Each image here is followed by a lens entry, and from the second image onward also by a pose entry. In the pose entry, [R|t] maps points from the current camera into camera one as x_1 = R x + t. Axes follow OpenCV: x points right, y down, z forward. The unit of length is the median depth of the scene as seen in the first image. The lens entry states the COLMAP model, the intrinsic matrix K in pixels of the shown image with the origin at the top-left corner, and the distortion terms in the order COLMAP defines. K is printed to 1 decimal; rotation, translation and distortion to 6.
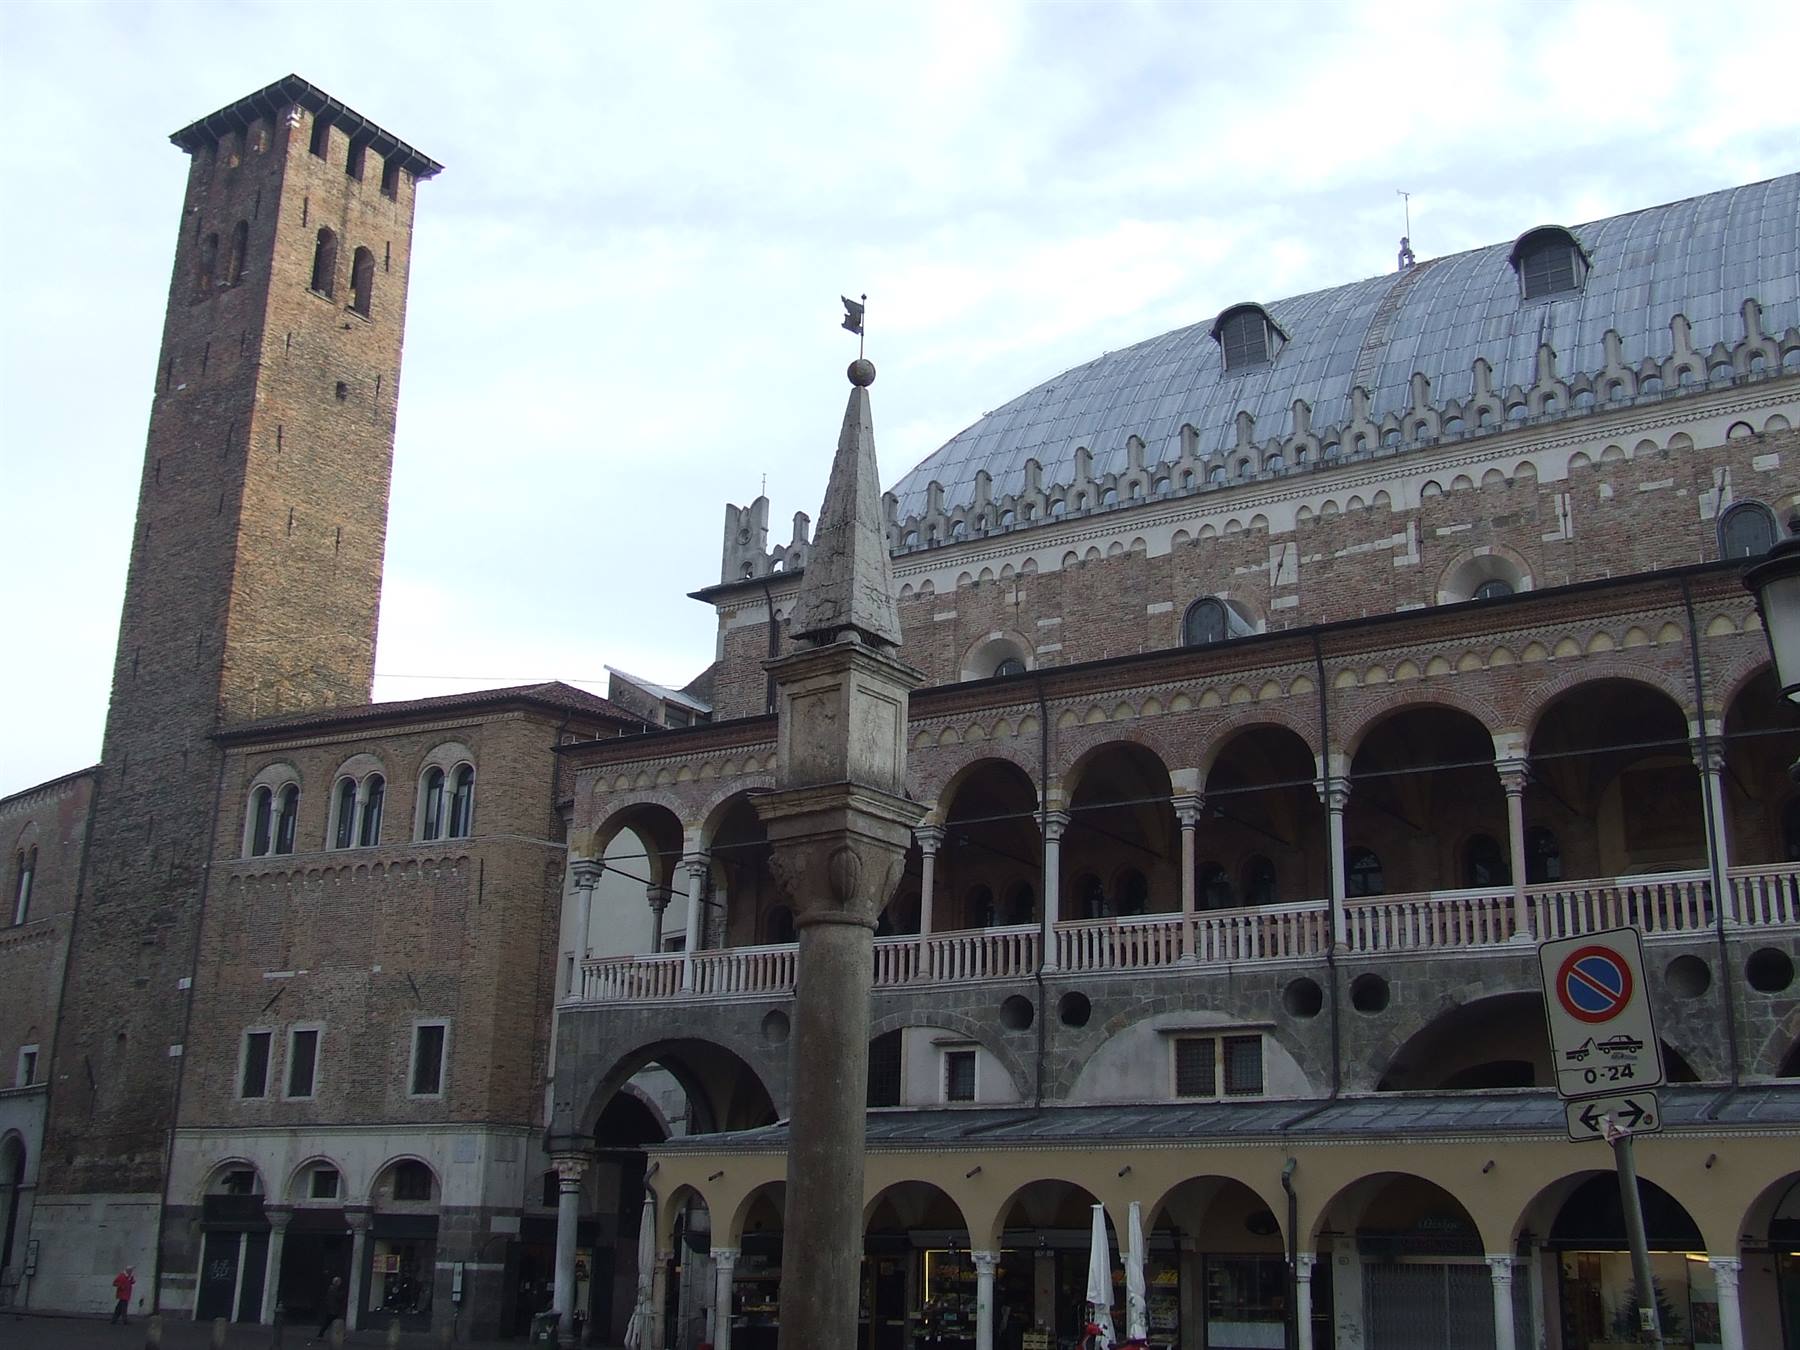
lens RADIAL K [[1895.6, 0, 902.0], [0, 1895.6, 738.9], [0, 0, 1]] dist [0.020386, 0.001830]
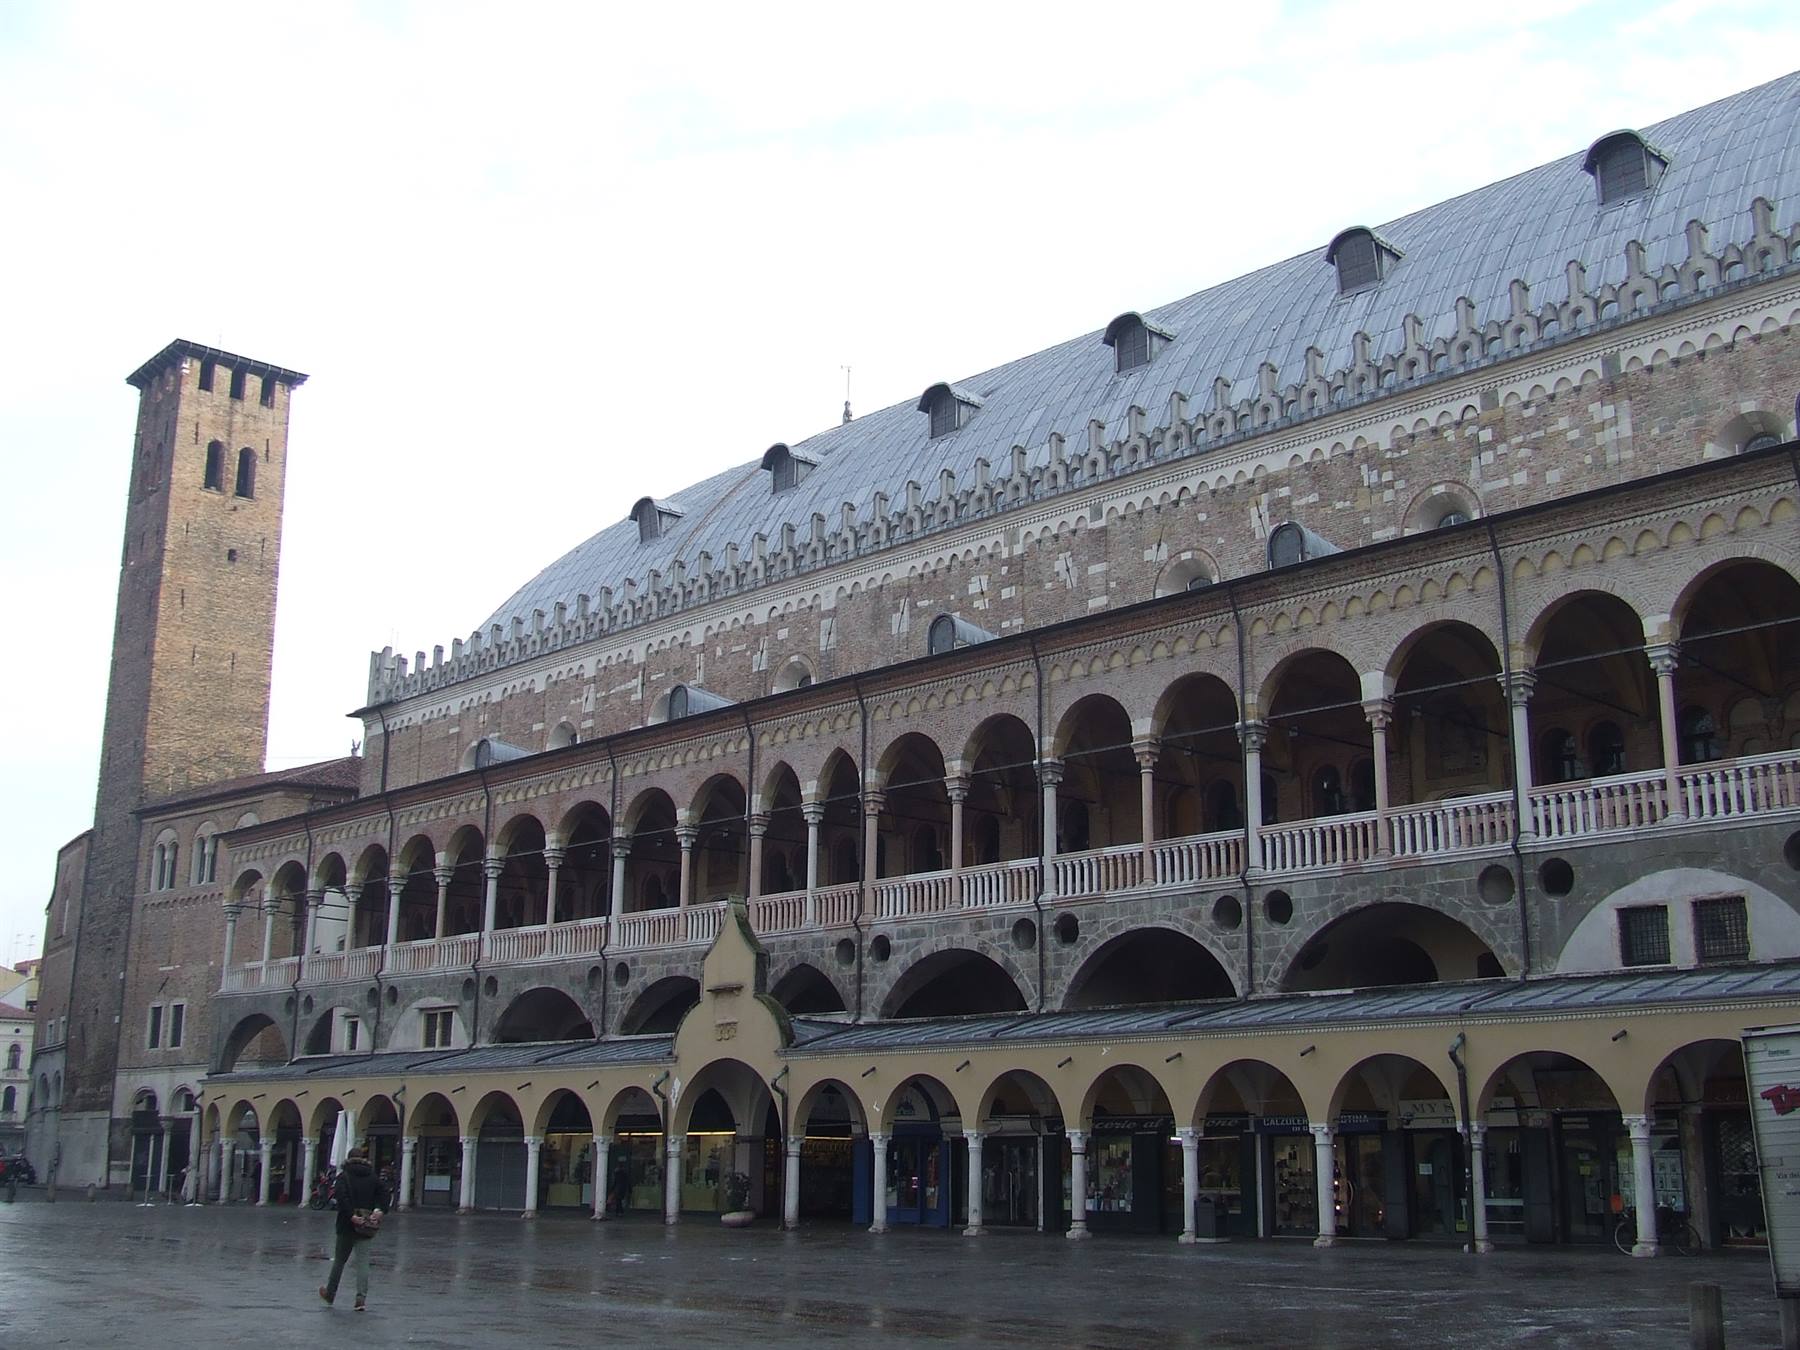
lens RADIAL K [[2086.1, 0, 1037.4], [0, 2086.1, 723.4], [0, 0, 1]] dist [-0.204838, 0.709114]
pose [[0.970998, -0.067779, -0.229279, 0.649565], [0.082483, 0.995065, 0.055158, -0.092708], [0.224409, -0.072470, 0.971797, -0.388127]]
